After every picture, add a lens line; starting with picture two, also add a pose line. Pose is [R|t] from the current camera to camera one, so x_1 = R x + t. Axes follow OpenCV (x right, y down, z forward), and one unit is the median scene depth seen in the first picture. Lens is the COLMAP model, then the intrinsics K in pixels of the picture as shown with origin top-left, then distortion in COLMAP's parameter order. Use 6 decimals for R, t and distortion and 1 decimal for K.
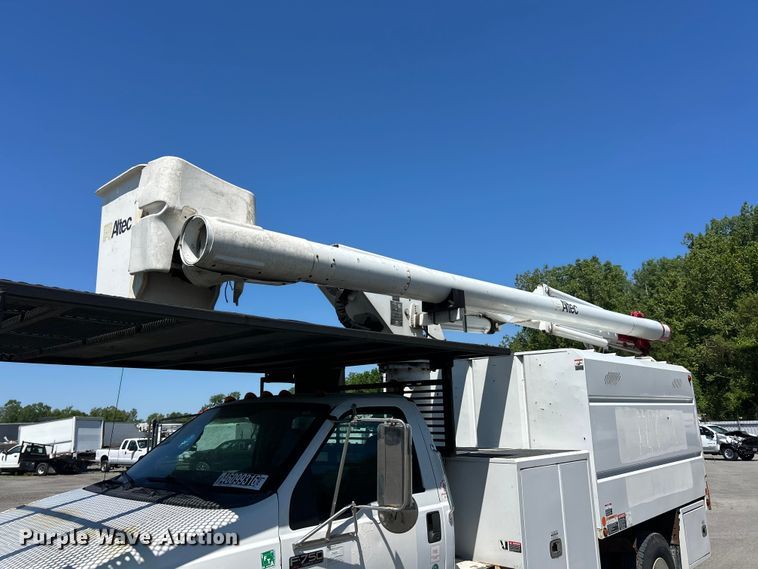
lens RADIAL K [[566.1, 0, 379.0], [0, 566.1, 275.2], [0, 0, 1]] dist [0.074346, -0.086091]
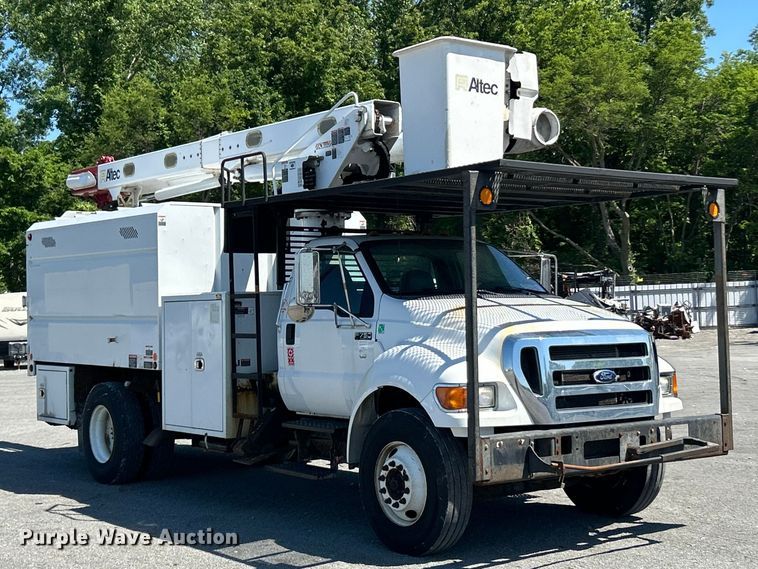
lens RADIAL K [[1193.1, 0, 388.3], [0, 1193.1, 243.6], [0, 0, 1]] dist [0.133768, -0.114394]
pose [[0.159725, 0.065450, 0.984989, -2.188635], [-0.224797, 0.973996, -0.028266, 0.260776], [-0.961225, -0.216907, 0.170284, 0.522766]]
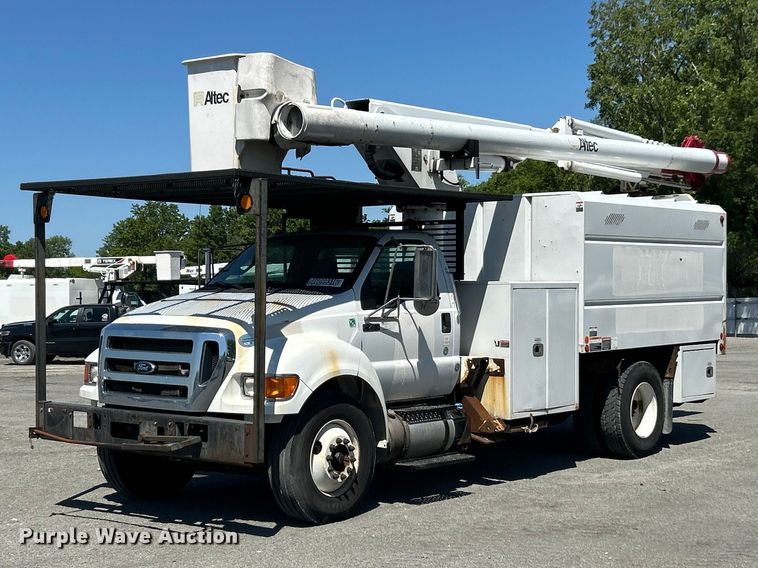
lens RADIAL K [[1239.9, 0, 353.1], [0, 1239.9, 287.0], [0, 0, 1]] dist [0.344680, -1.982772]
pose [[0.998648, 0.017122, 0.049086, -0.205097], [-0.028591, 0.969476, 0.243513, -0.276468], [-0.043419, -0.244587, 0.968655, -1.392535]]
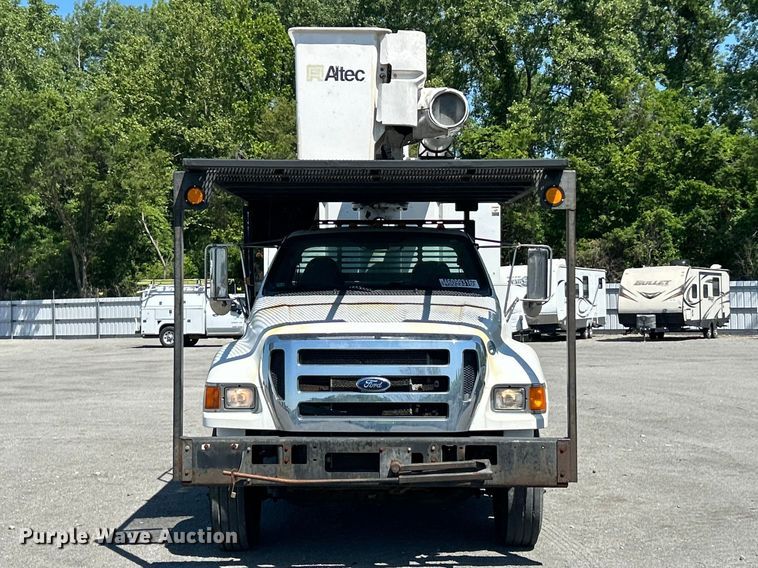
lens RADIAL K [[1193.1, 0, 388.3], [0, 1193.1, 243.1], [0, 0, 1]] dist [0.133768, -0.114394]
pose [[0.735142, 0.036196, 0.676946, -1.489168], [-0.170728, 0.976273, 0.133204, -0.067119], [-0.656063, -0.213497, 0.723878, -0.636669]]
